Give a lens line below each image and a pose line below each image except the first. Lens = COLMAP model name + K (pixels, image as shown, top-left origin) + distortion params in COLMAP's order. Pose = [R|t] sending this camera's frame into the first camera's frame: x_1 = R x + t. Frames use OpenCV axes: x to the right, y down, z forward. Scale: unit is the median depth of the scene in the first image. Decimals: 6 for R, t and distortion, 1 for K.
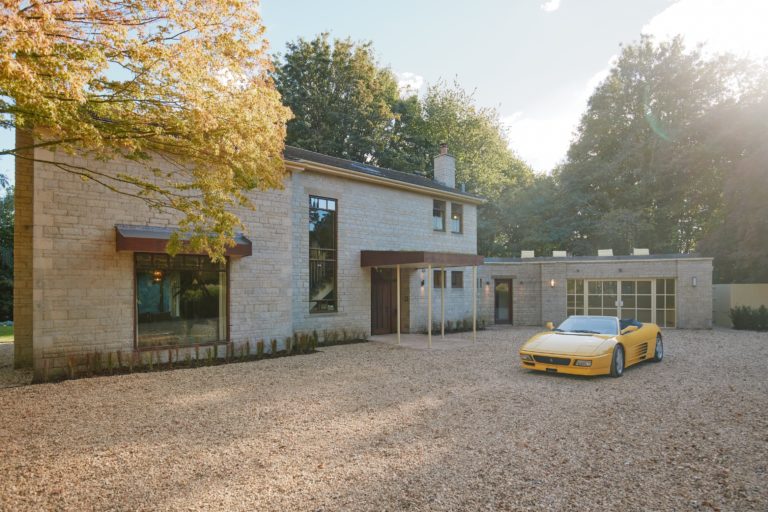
lens RADIAL K [[415.7, 0, 385.0], [0, 415.7, 289.2], [0, 0, 1]] dist [-0.027653, 0.003678]
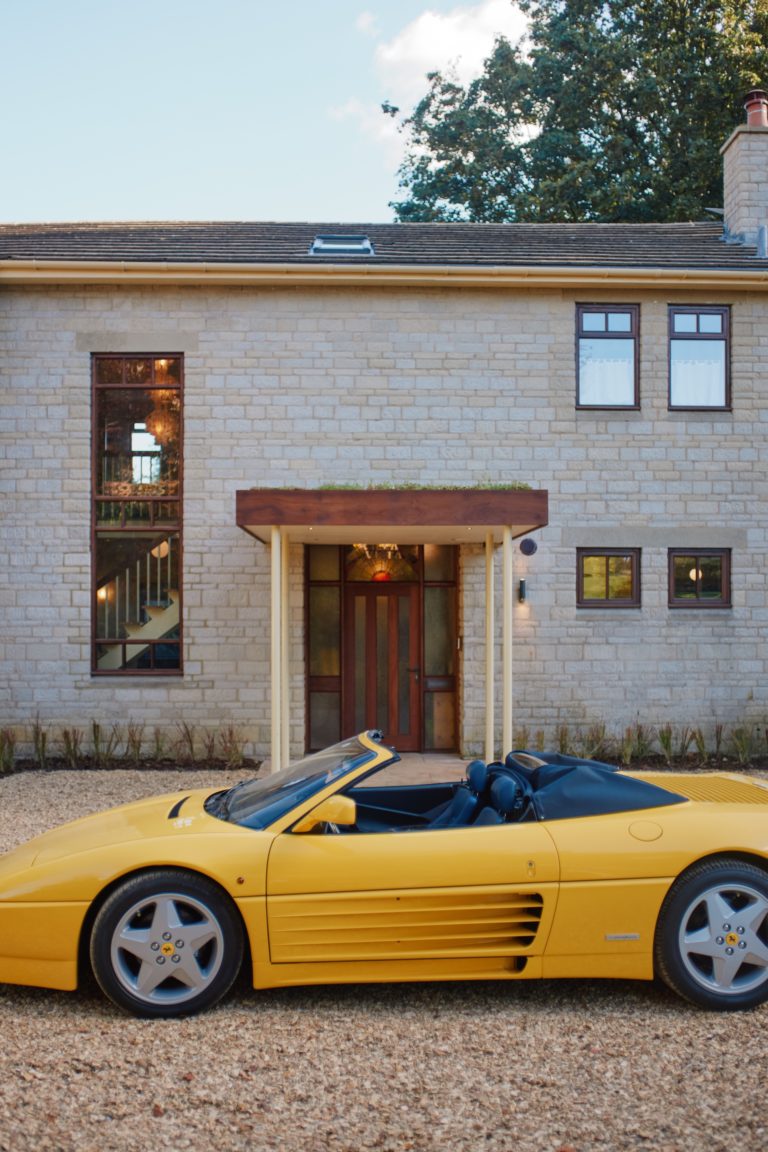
lens RADIAL K [[1148.2, 0, 384.1], [0, 1148.2, 600.7], [0, 0, 1]] dist [-0.057503, 0.022711]
pose [[0.785110, 0.001565, -0.619355, 0.576606], [-0.005197, 0.999978, -0.004061, -0.004834], [0.619335, 0.006407, 0.785101, 0.329729]]
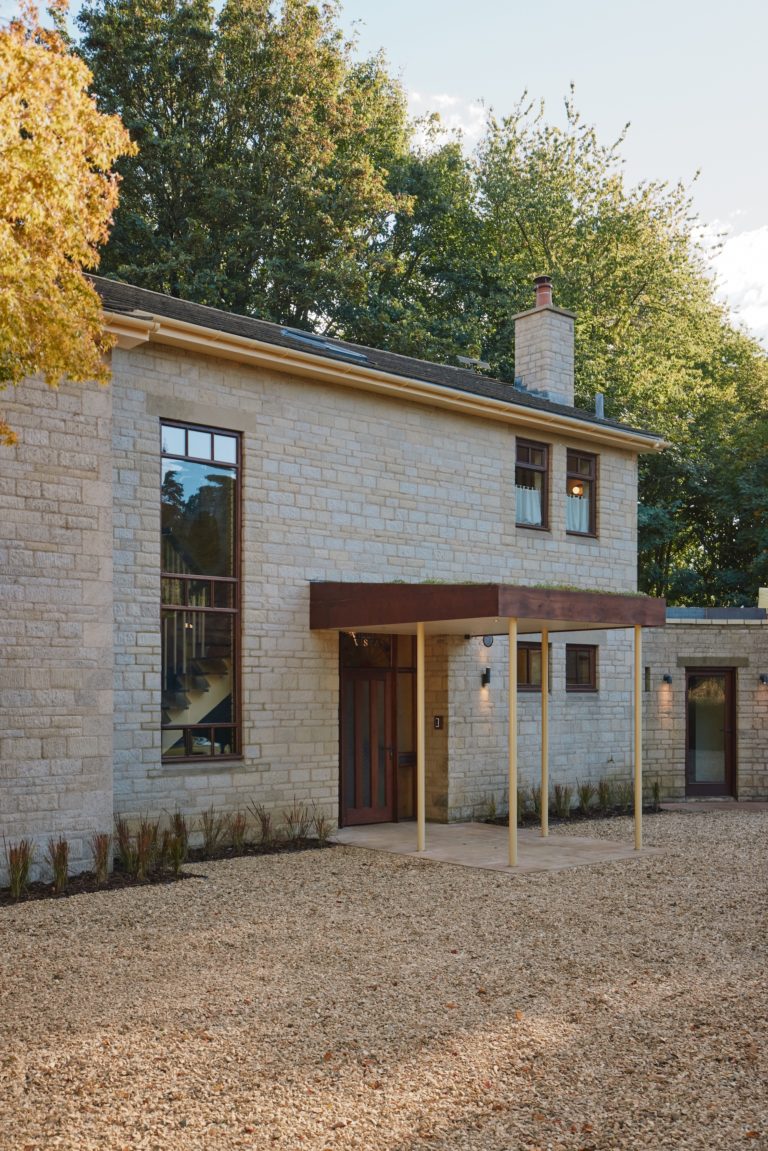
lens RADIAL K [[1157.9, 0, 391.1], [0, 1157.9, 701.7], [0, 0, 1]] dist [0.018211, -0.001689]
pose [[0.999600, 0.002611, 0.028160, -0.017550], [-0.002708, 0.999991, 0.003403, 0.002600], [-0.028151, -0.003478, 0.999598, 0.033437]]
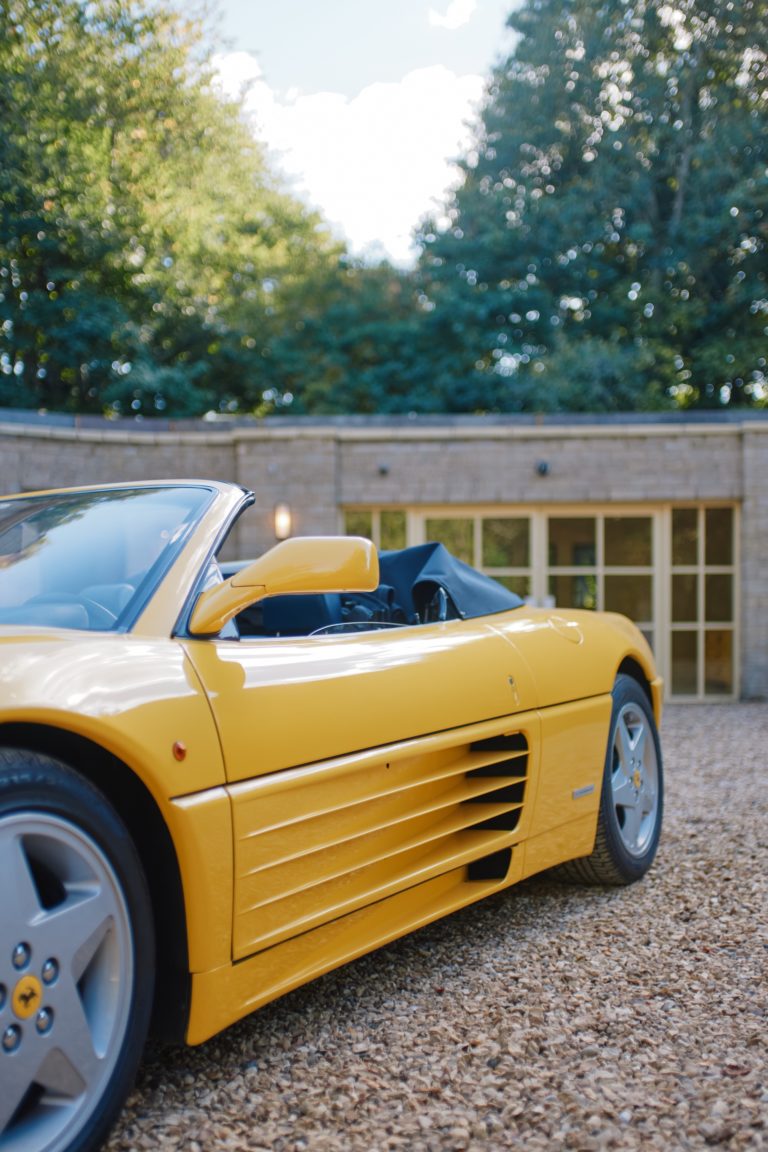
lens RADIAL K [[1166.9, 0, 385.3], [0, 1166.9, 685.2], [0, 0, 1]] dist [-0.046383, 0.016497]
pose [[0.947834, -0.018567, 0.318224, 0.315331], [0.006439, 0.999214, 0.039120, 0.065445], [-0.318700, -0.035030, 0.947208, 0.447332]]
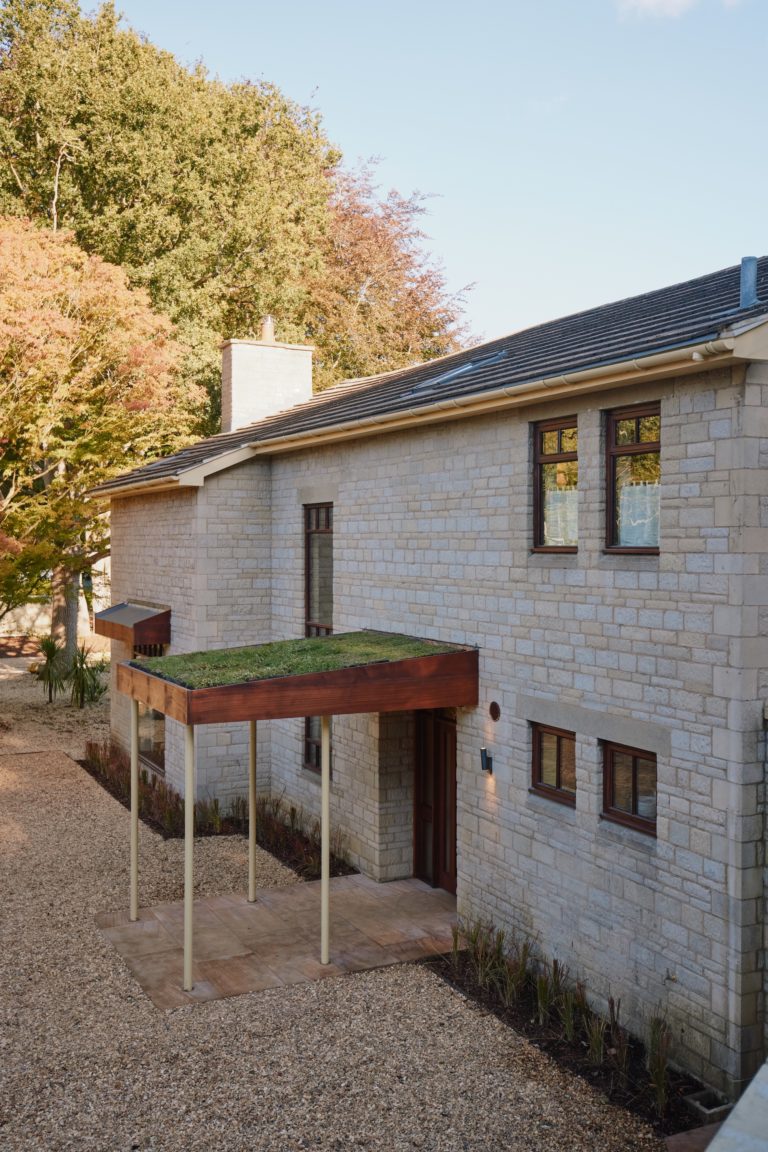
lens RADIAL K [[1107.6, 0, 357.8], [0, 1107.6, 556.9], [0, 0, 1]] dist [0.043698, 0.011766]
pose [[-0.241952, 0.014453, -0.970180, 0.868612], [-0.005699, 0.999851, 0.016317, -0.170456], [0.970271, 0.009477, -0.241834, 1.206417]]
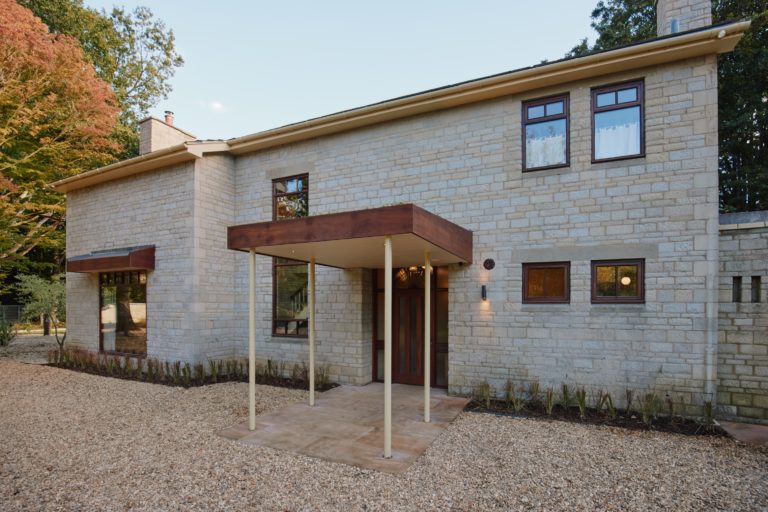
lens RADIAL K [[374.8, 0, 385.5], [0, 374.8, 308.5], [0, 0, 1]] dist [-0.030930, 0.000375]
pose [[0.432436, 0.008746, -0.901622, 0.465275], [-0.008460, 0.999948, 0.005642, 0.001692], [0.901625, 0.005188, 0.432488, 0.798504]]
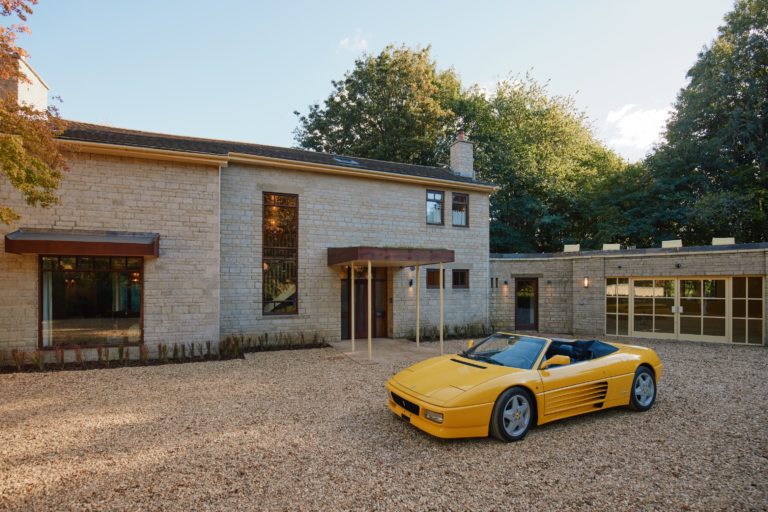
lens RADIAL K [[373.0, 0, 385.0], [0, 373.0, 284.8], [0, 0, 1]] dist [-0.039743, 0.007655]
pose [[0.956373, 0.001868, -0.292142, 0.302044], [-0.003418, 0.999983, -0.004797, -0.007476], [0.292128, 0.005586, 0.956363, 0.235437]]
